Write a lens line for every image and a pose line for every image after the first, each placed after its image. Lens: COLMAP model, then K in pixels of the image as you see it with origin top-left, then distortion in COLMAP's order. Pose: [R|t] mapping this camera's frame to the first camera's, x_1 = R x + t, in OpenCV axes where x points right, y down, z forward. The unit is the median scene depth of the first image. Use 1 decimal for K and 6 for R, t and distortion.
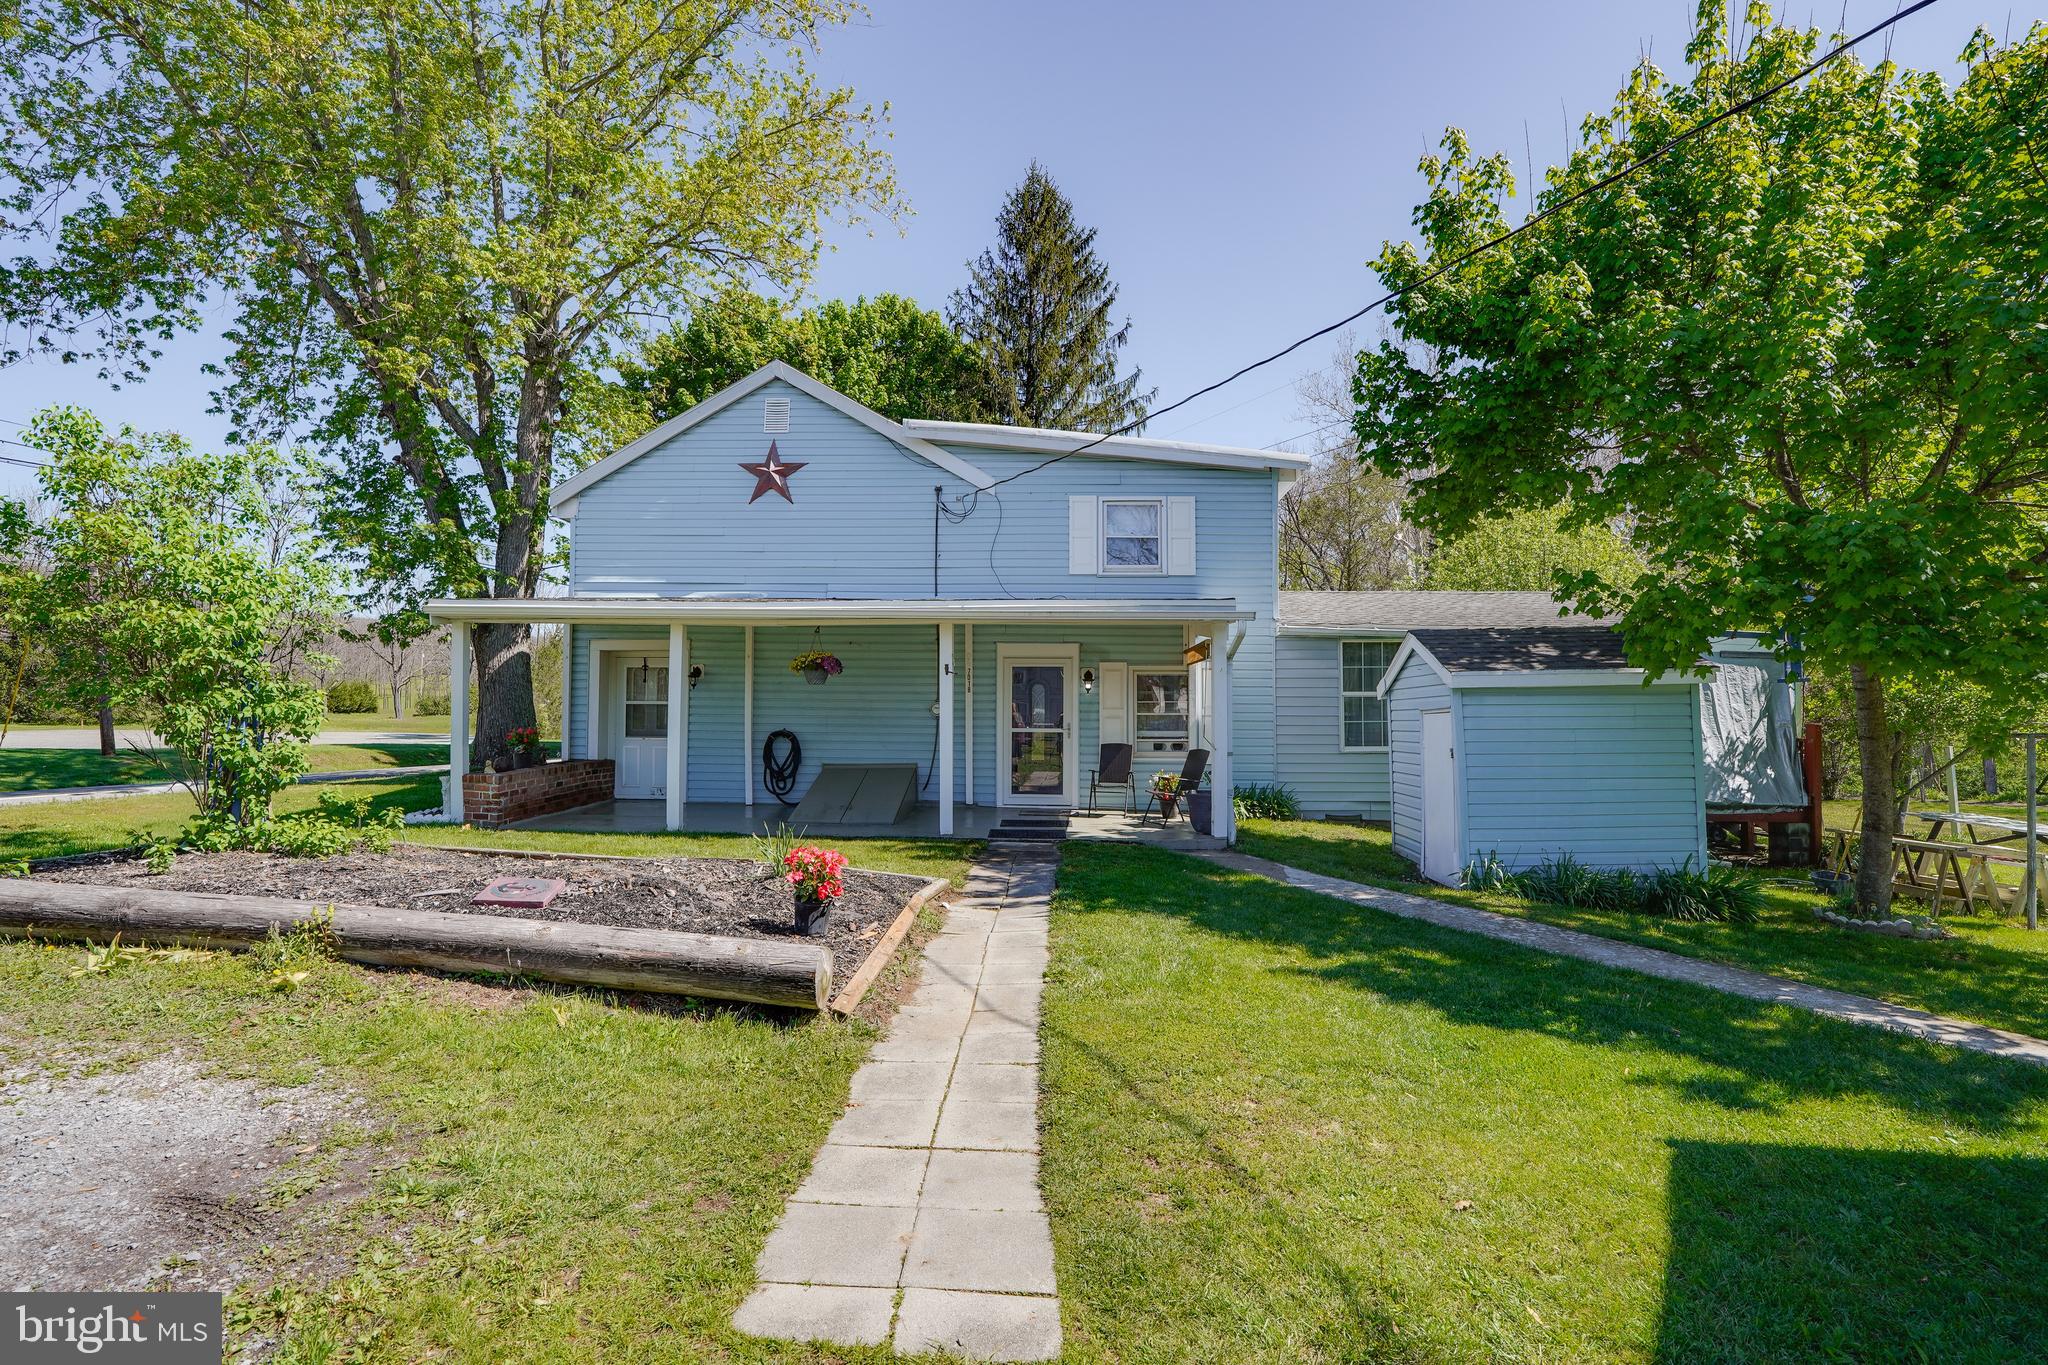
lens RADIAL K [[940.6, 0, 1011.9], [0, 940.6, 683.5], [0, 0, 1]] dist [-0.067005, 0.024504]
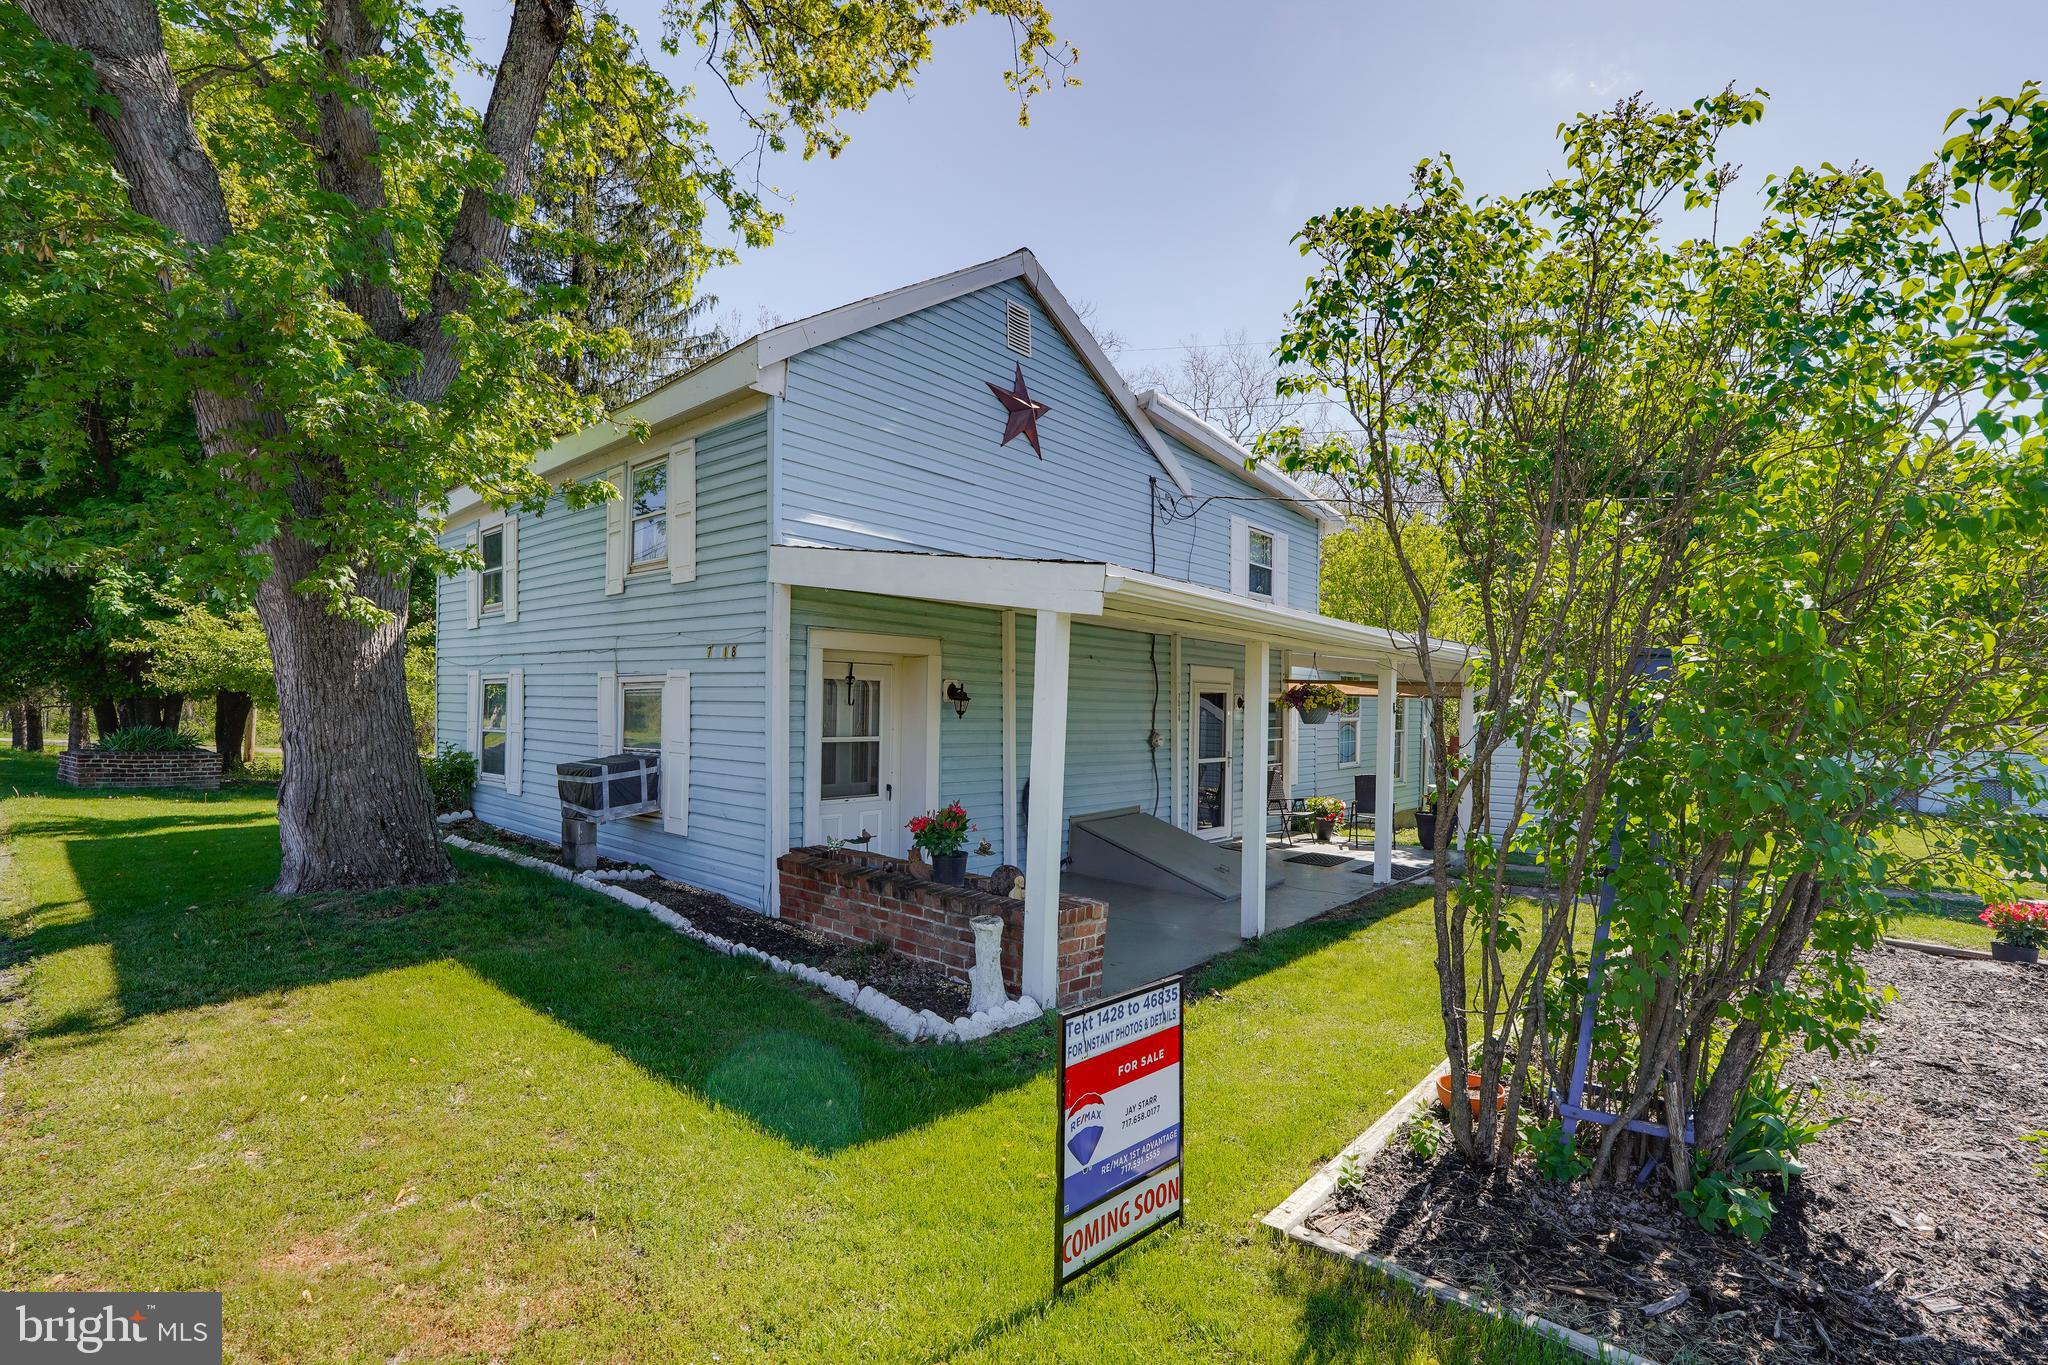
lens RADIAL K [[940.6, 0, 1011.9], [0, 940.6, 683.5], [0, 0, 1]] dist [-0.067005, 0.024504]
pose [[0.627227, 0.022559, 0.778510, -0.830046], [-0.025049, 0.999648, -0.008786, -0.013476], [-0.778434, -0.013990, 0.627571, 0.573458]]
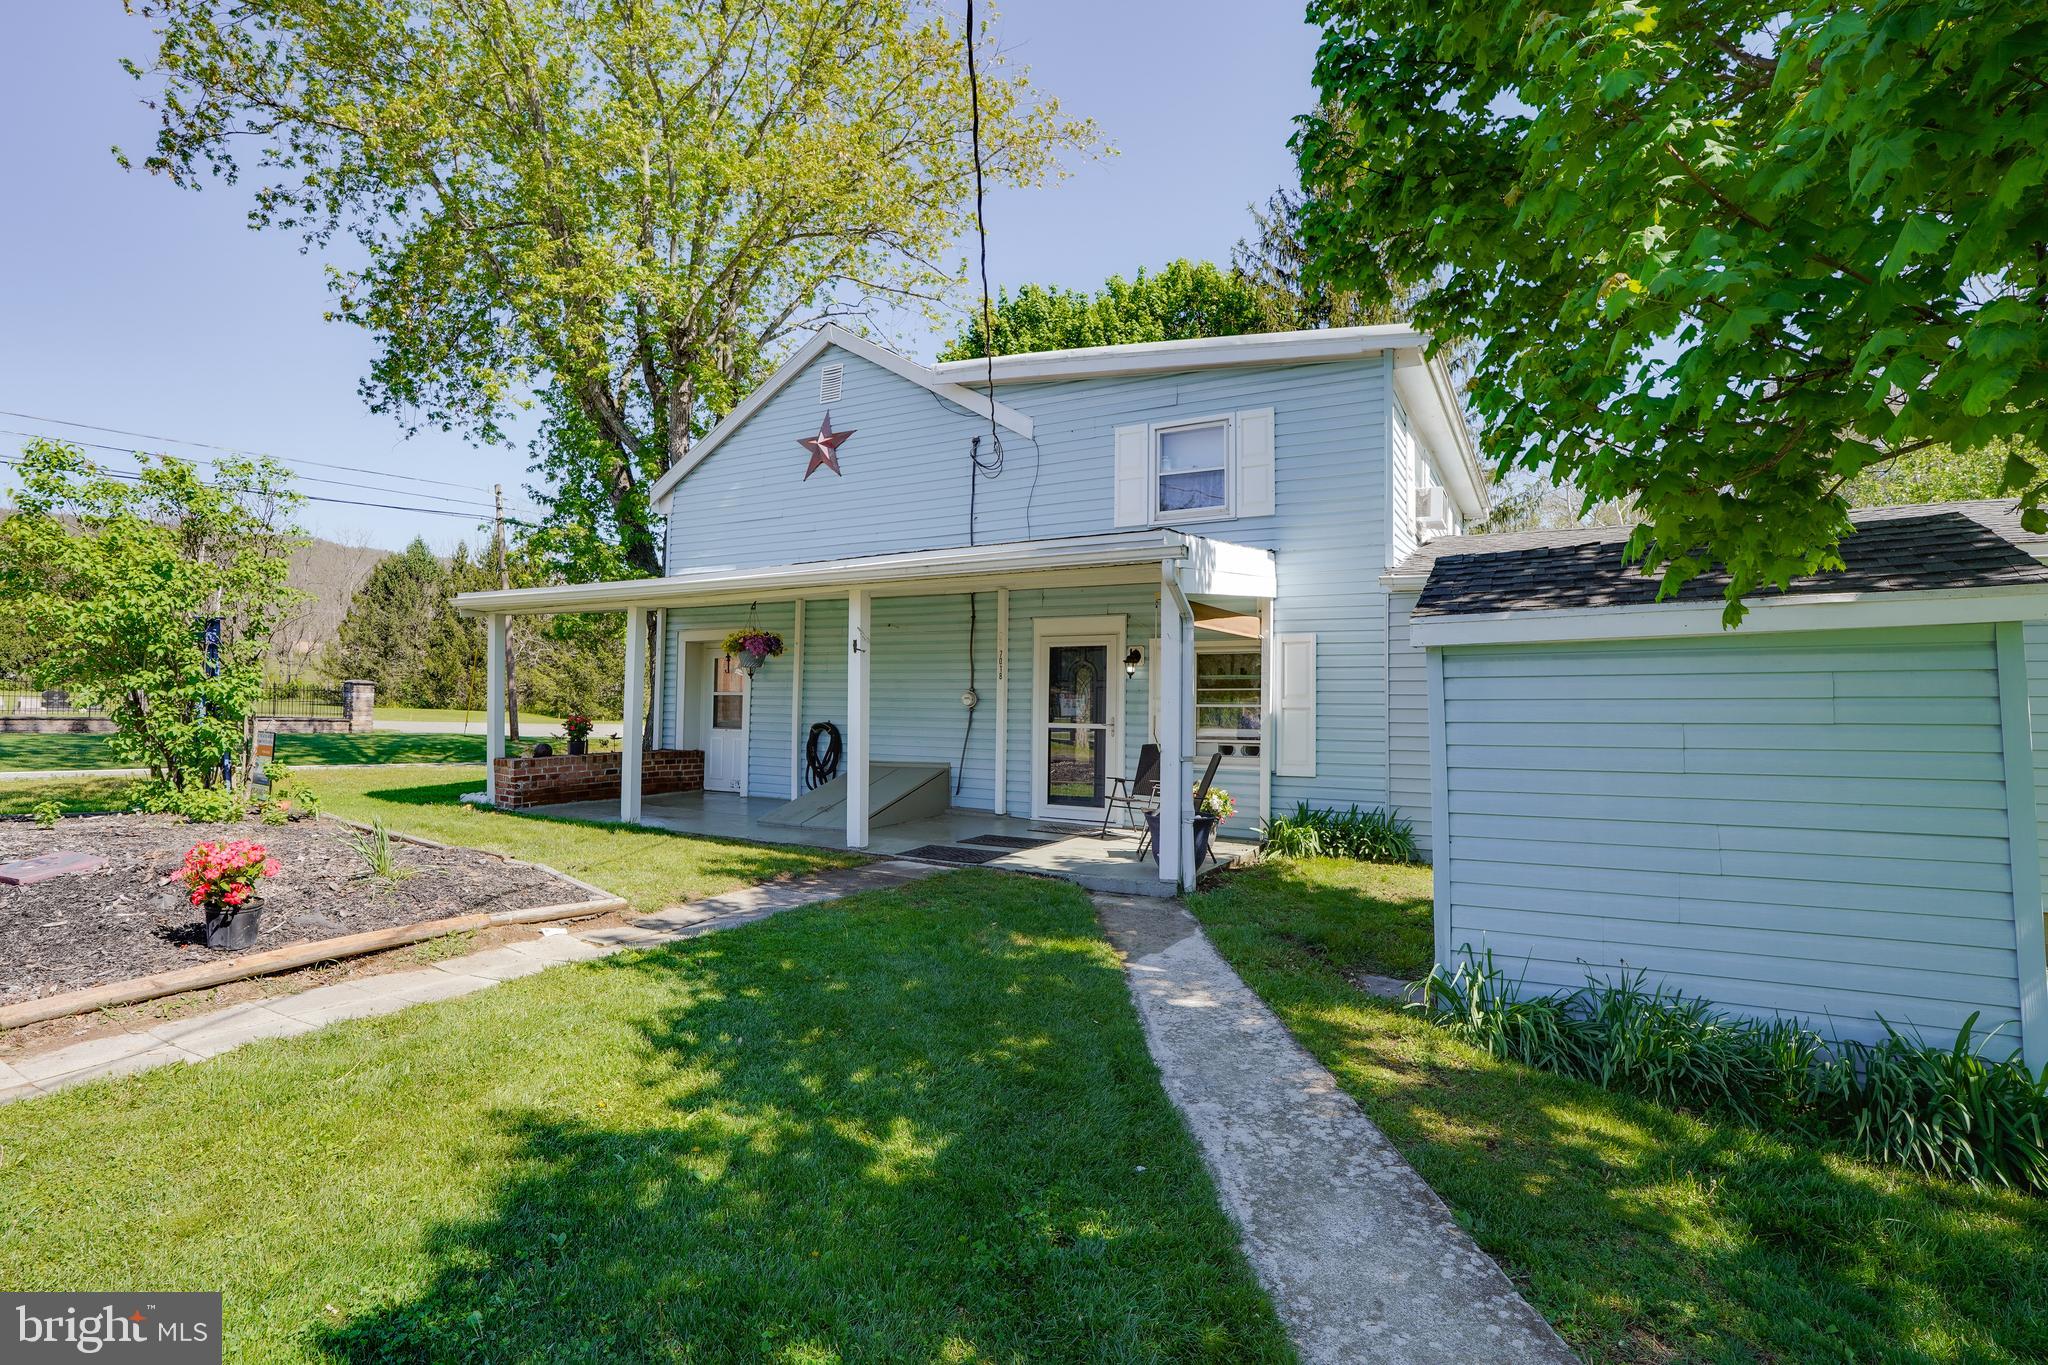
lens RADIAL K [[940.6, 0, 1011.9], [0, 940.6, 683.5], [0, 0, 1]] dist [-0.067005, 0.024504]
pose [[0.892993, -0.007638, -0.450005, 0.336260], [0.004731, 0.999960, -0.007583, 0.019642], [0.450045, 0.004643, 0.892994, 0.261881]]
